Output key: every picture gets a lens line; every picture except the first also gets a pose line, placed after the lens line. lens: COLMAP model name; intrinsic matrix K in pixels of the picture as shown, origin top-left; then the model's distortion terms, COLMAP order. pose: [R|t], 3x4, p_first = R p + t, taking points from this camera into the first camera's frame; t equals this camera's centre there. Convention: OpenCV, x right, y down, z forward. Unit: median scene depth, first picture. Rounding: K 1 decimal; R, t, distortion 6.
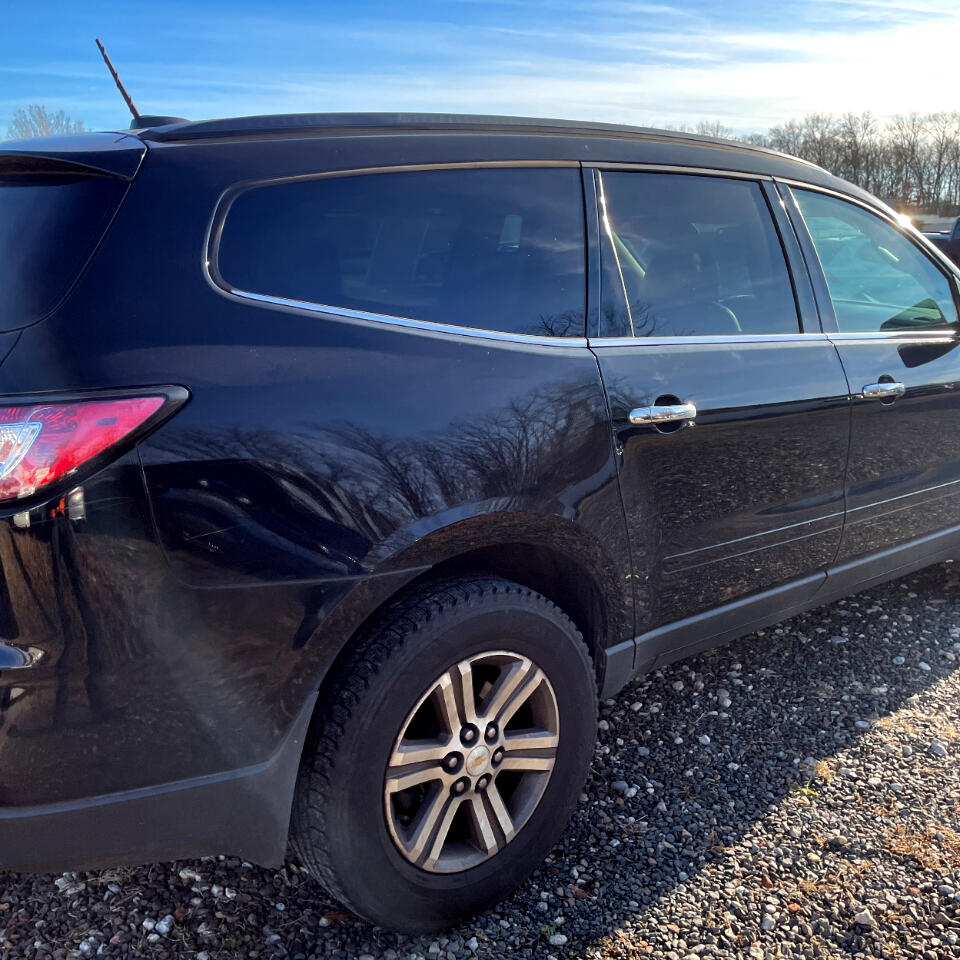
lens RADIAL K [[959.1, 0, 480.0], [0, 959.1, 480.0], [0, 0, 1]] dist [0.111498, -0.150030]
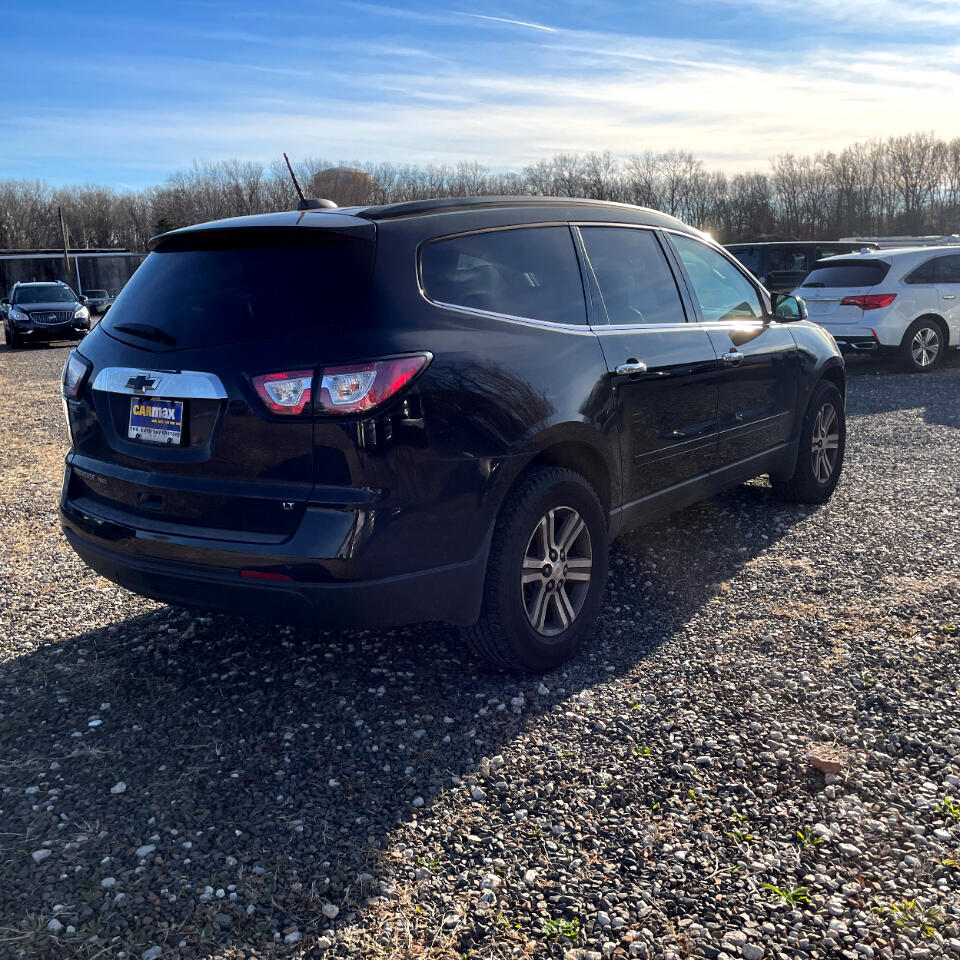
lens RADIAL K [[963.7, 0, 484.0], [0, 963.7, 486.2], [0, 0, 1]] dist [0.124619, -0.192863]
pose [[0.971392, -0.076081, 0.224966, -0.372489], [0.082584, 0.996391, -0.019628, 0.120657], [-0.222661, 0.037645, 0.974169, -0.479009]]
